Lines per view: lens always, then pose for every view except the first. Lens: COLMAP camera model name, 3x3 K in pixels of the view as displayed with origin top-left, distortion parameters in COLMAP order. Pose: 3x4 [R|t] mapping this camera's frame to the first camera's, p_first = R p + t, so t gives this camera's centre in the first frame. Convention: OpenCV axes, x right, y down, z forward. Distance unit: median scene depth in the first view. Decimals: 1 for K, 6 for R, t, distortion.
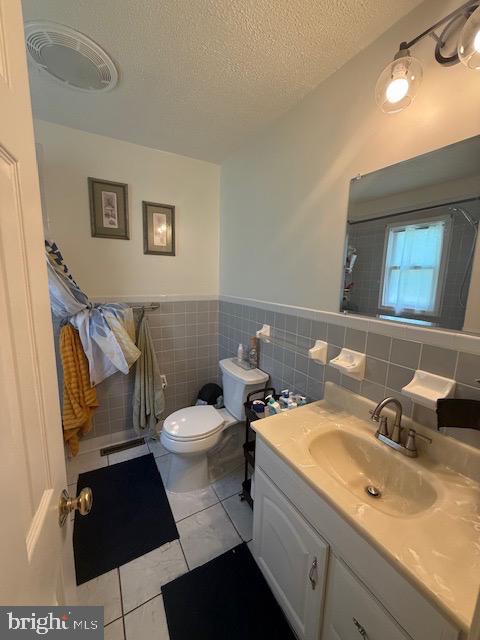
lens RADIAL K [[254.2, 0, 240.0], [0, 254.2, 320.0], [0, 0, 1]] dist [0.000804, -0.000011]
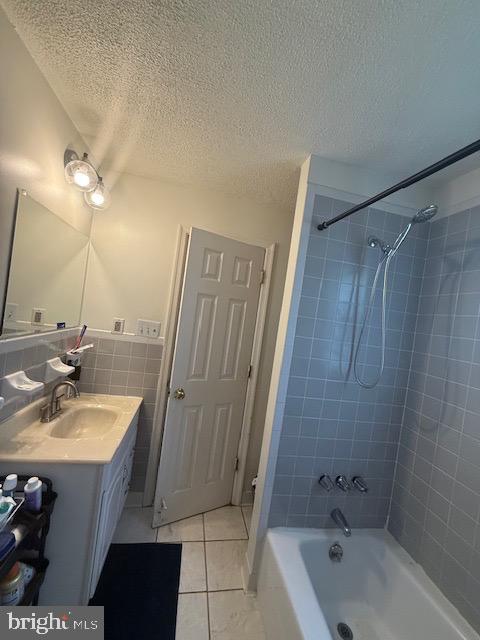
lens RADIAL K [[254.2, 0, 240.0], [0, 254.2, 320.0], [0, 0, 1]] dist [0.000804, -0.000011]
pose [[-0.933453, -0.152839, 0.324507, -0.767352], [-0.099490, 0.979502, 0.175150, -0.420074], [-0.344625, 0.131210, -0.929525, 1.750304]]
